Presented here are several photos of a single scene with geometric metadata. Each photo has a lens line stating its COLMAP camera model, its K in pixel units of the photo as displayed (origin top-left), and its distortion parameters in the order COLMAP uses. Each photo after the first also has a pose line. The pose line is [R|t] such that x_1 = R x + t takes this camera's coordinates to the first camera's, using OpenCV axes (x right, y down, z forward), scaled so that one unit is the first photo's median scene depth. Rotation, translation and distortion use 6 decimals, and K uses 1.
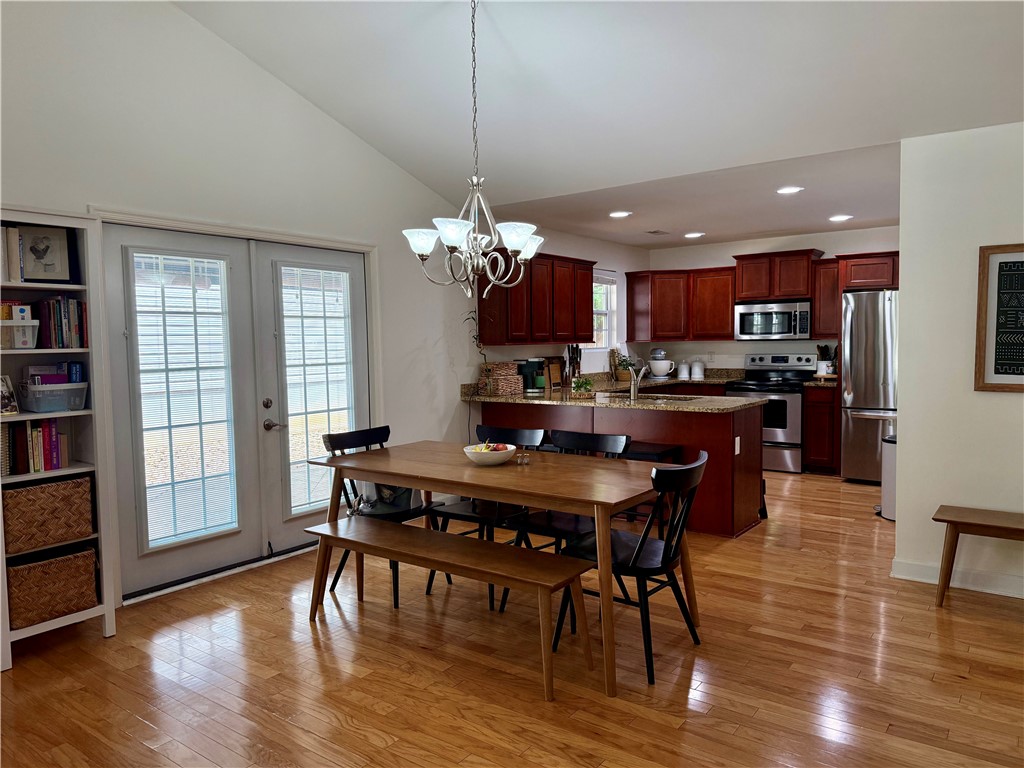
lens RADIAL K [[708.9, 0, 508.6], [0, 708.9, 390.6], [0, 0, 1]] dist [0.052887, -0.030362]
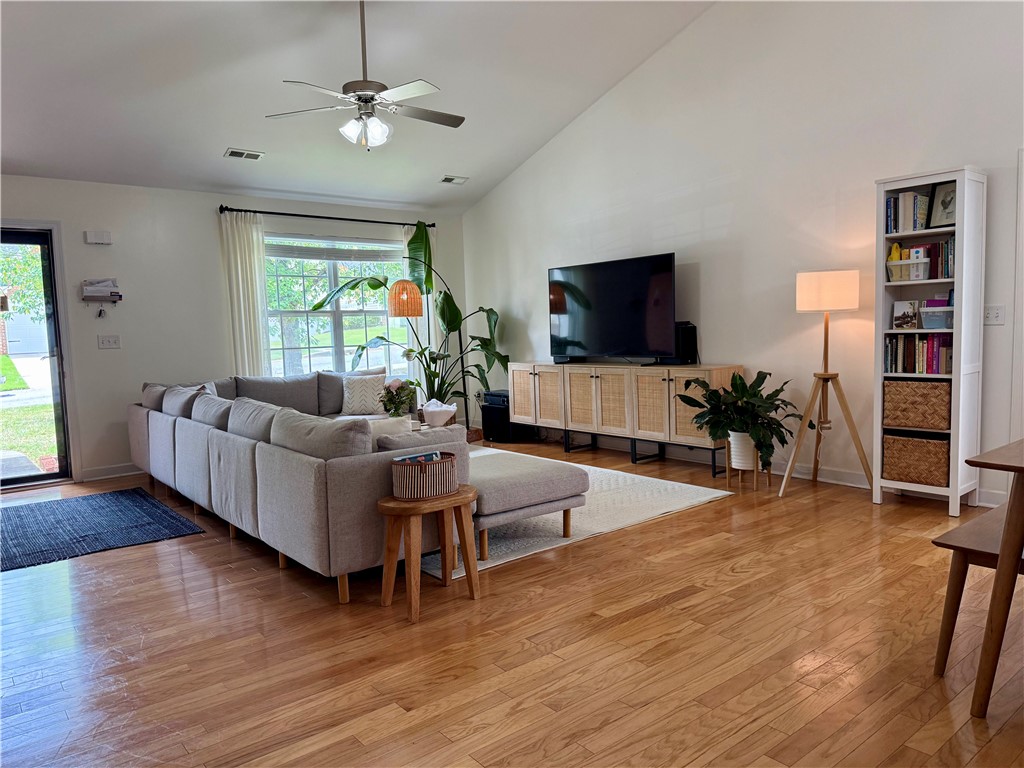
lens RADIAL K [[708.9, 0, 517.1], [0, 708.9, 381.6], [0, 0, 1]] dist [0.052887, -0.030362]
pose [[-0.234312, 0.093931, -0.967613, 0.372138], [-0.035841, 0.993810, 0.105153, 0.007046], [0.971501, 0.059319, -0.229495, 0.268178]]
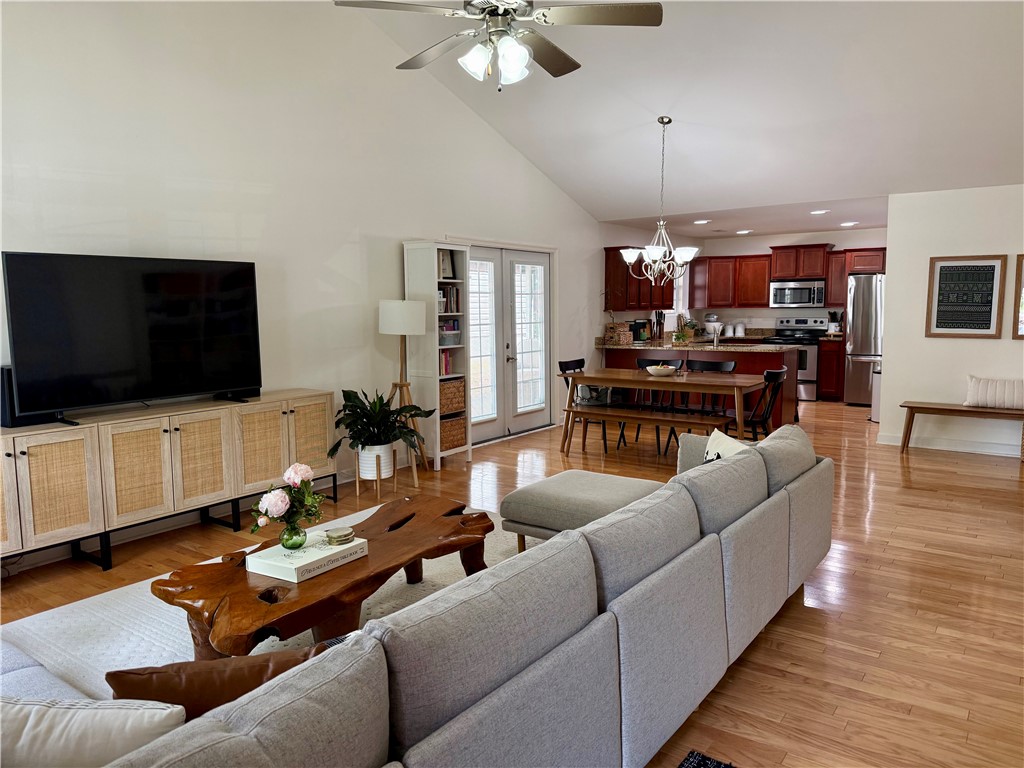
lens RADIAL K [[708.9, 0, 506.1], [0, 708.9, 385.4], [0, 0, 1]] dist [0.052887, -0.030362]
pose [[0.999952, 0.003123, 0.009311, -0.230124], [-0.003507, 0.999130, 0.041565, 0.027180], [-0.009173, -0.041596, 0.999092, -0.436204]]
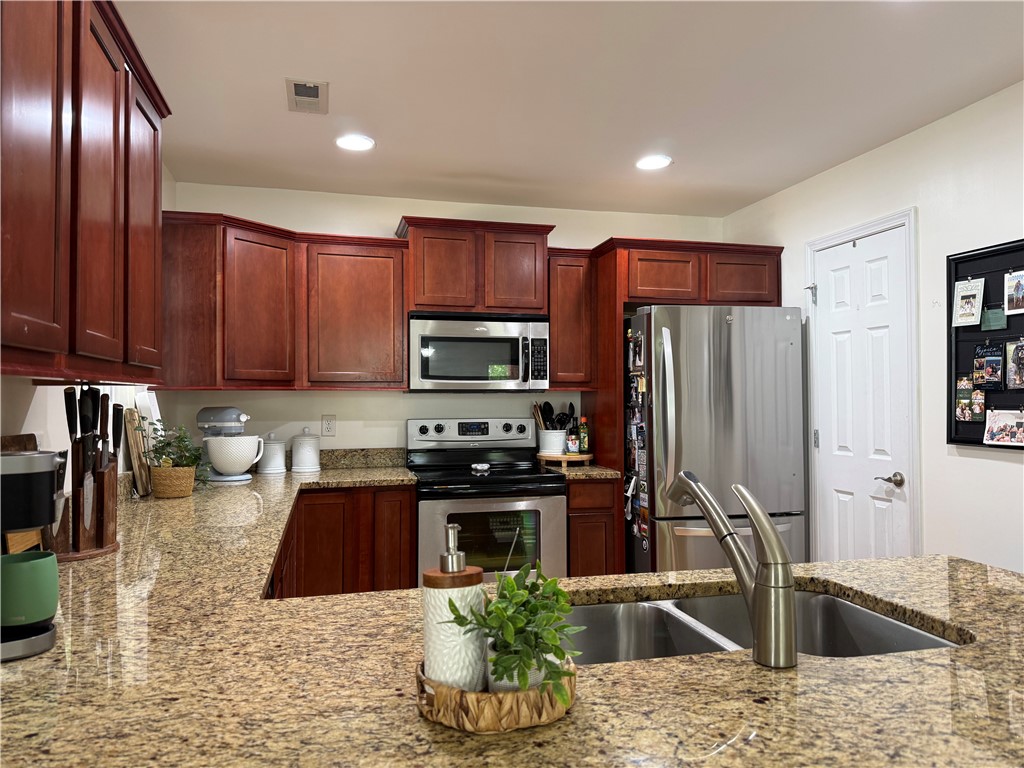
lens RADIAL K [[708.9, 0, 511.9], [0, 708.9, 385.3], [0, 0, 1]] dist [0.052887, -0.030362]
pose [[0.618779, 0.026588, 0.785115, -0.018208], [0.048448, 0.996233, -0.071921, -0.039432], [-0.784070, 0.082540, 0.615160, 0.705846]]
